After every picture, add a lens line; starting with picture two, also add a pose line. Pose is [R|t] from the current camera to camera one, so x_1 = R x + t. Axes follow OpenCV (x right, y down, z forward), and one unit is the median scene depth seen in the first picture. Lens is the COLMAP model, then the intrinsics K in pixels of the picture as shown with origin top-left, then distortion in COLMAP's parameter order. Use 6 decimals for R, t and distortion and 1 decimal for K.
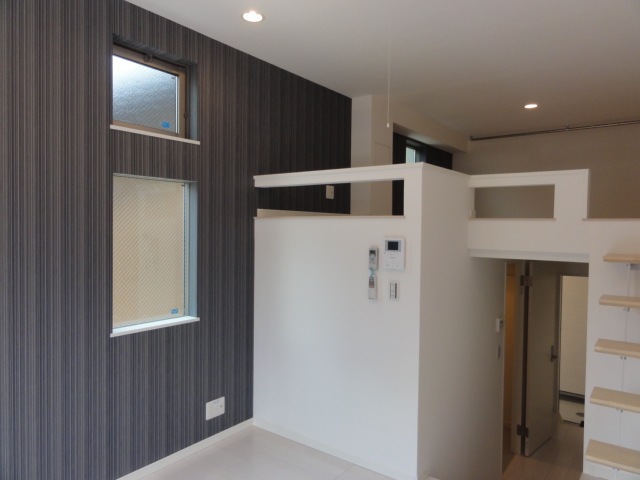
lens RADIAL K [[450.9, 0, 320.0], [0, 450.9, 240.0], [0, 0, 1]] dist [0.005305, -0.002541]
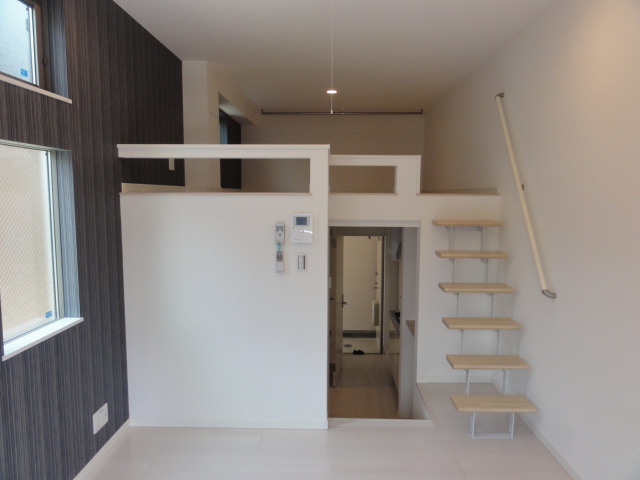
lens RADIAL K [[450.9, 0, 320.0], [0, 450.9, 240.0], [0, 0, 1]] dist [0.005305, -0.002541]
pose [[0.817140, -0.067846, 0.572432, -0.378806], [0.022087, 0.996005, 0.086520, -0.030928], [-0.576016, -0.058056, 0.815375, 0.085089]]
